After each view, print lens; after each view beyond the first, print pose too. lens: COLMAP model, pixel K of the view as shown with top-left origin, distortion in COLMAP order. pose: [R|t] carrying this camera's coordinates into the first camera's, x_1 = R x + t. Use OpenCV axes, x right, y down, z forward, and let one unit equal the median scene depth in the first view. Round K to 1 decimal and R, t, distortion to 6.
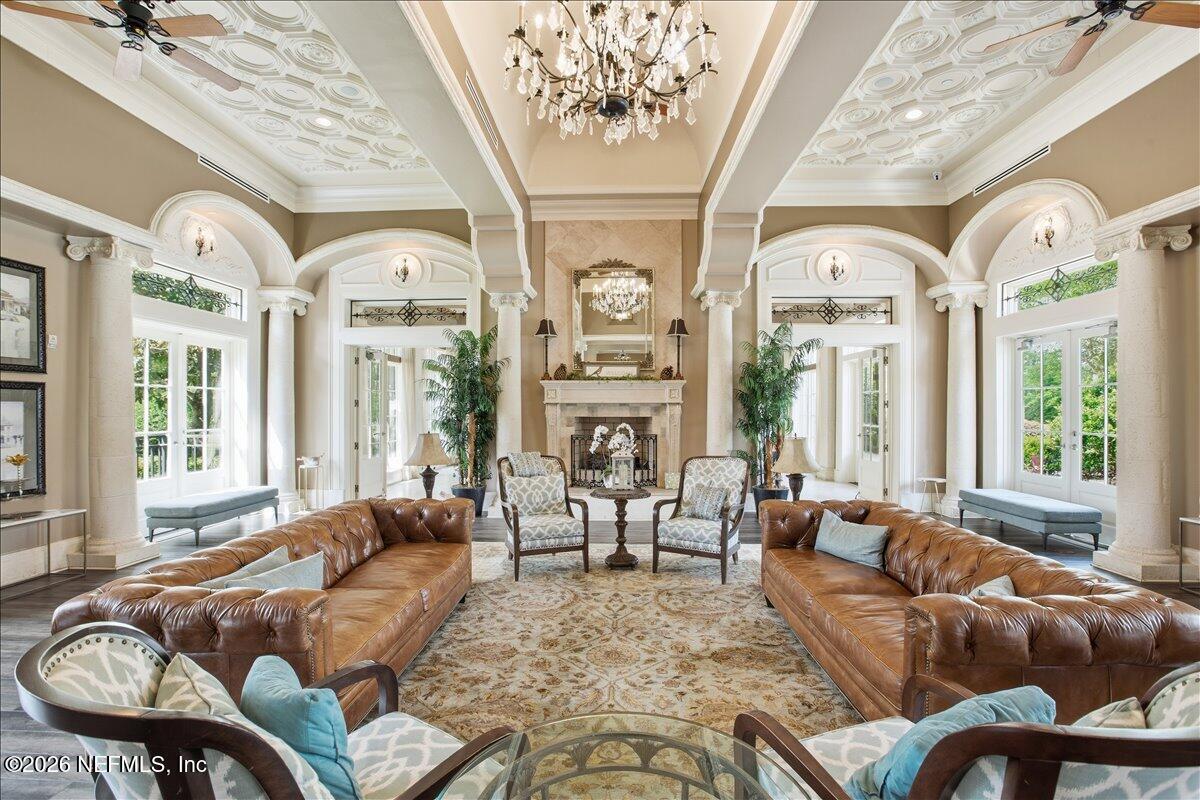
lens RADIAL K [[475.5, 0, 605.8], [0, 475.5, 403.0], [0, 0, 1]] dist [-0.000022, 0.000068]
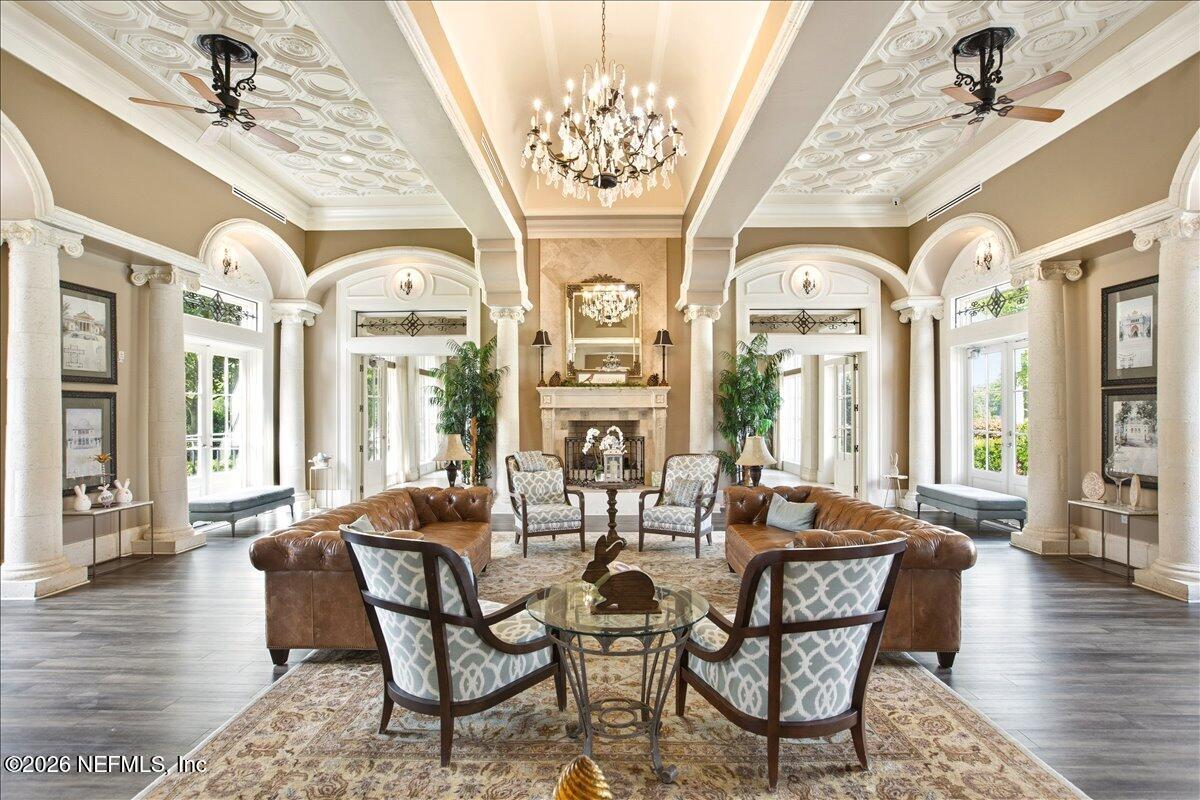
lens RADIAL K [[475.9, 0, 605.6], [0, 475.9, 405.1], [0, 0, 1]] dist [0.000252, 0.000604]
pose [[0.999757, -0.002732, 0.021870, -0.005071], [0.002809, 0.999990, -0.003470, -0.002249], [-0.021860, 0.003530, 0.999755, -0.101198]]
